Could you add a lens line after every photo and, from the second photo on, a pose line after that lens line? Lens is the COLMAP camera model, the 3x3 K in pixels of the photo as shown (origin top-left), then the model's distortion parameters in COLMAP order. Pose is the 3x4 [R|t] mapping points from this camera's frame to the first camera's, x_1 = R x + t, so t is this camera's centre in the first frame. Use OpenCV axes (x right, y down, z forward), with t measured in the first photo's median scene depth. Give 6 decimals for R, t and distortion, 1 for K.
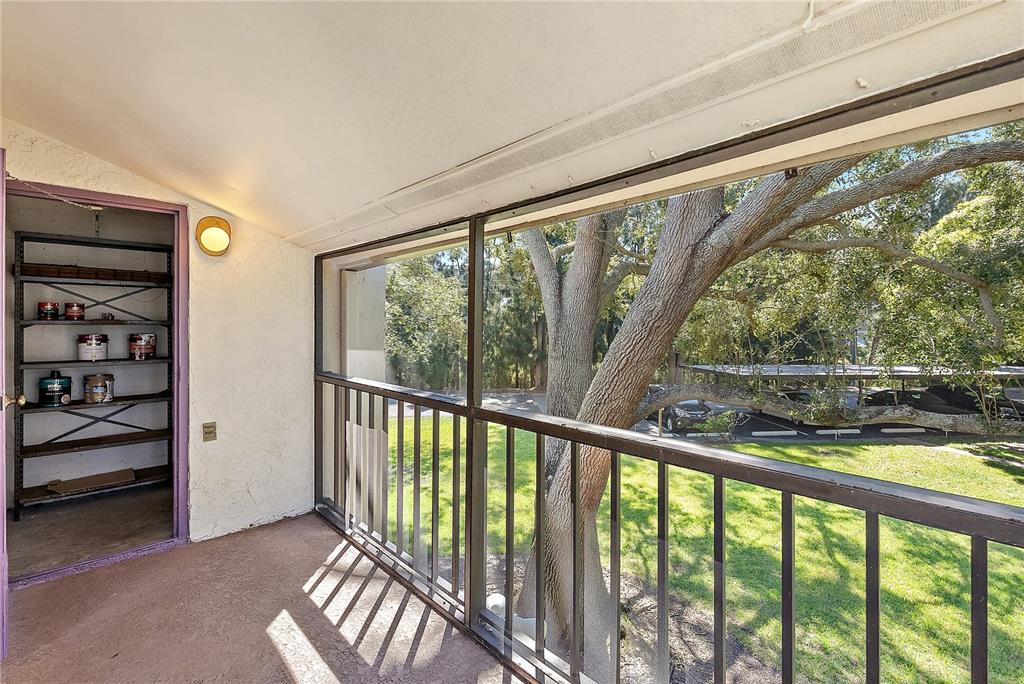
lens RADIAL K [[467.1, 0, 502.9], [0, 467.1, 325.5], [0, 0, 1]] dist [-0.001162, 0.000052]
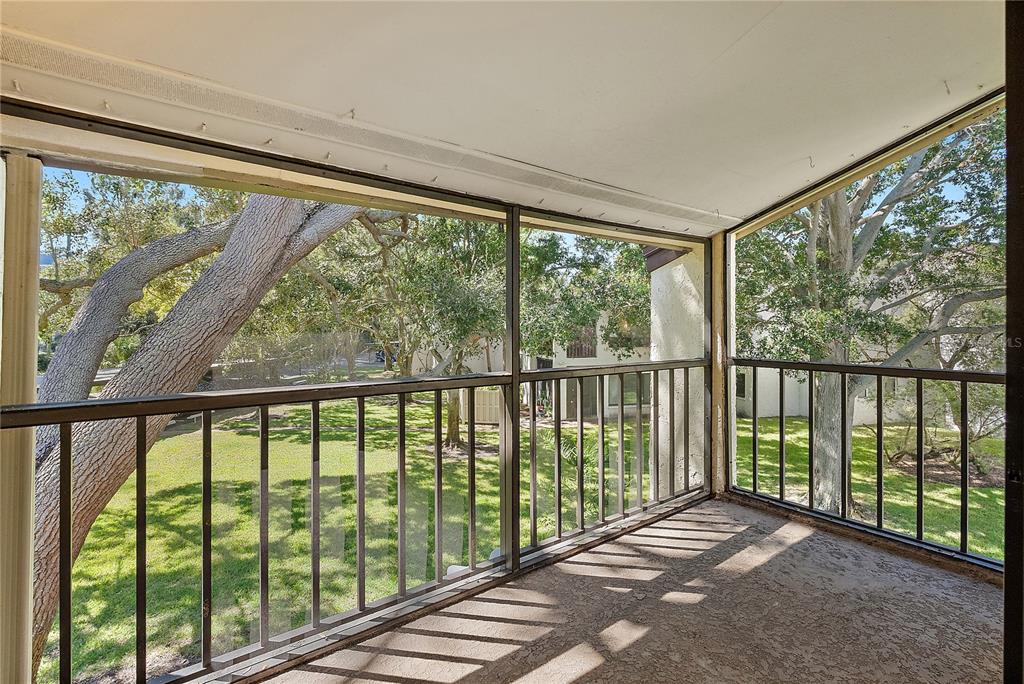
lens RADIAL K [[467.1, 0, 512.1], [0, 467.1, 330.9], [0, 0, 1]] dist [-0.001162, 0.000052]
pose [[0.096384, -0.008625, 0.995307, -0.335312], [0.008250, 0.999935, 0.007866, 0.017309], [-0.995310, 0.007453, 0.096449, 0.253204]]
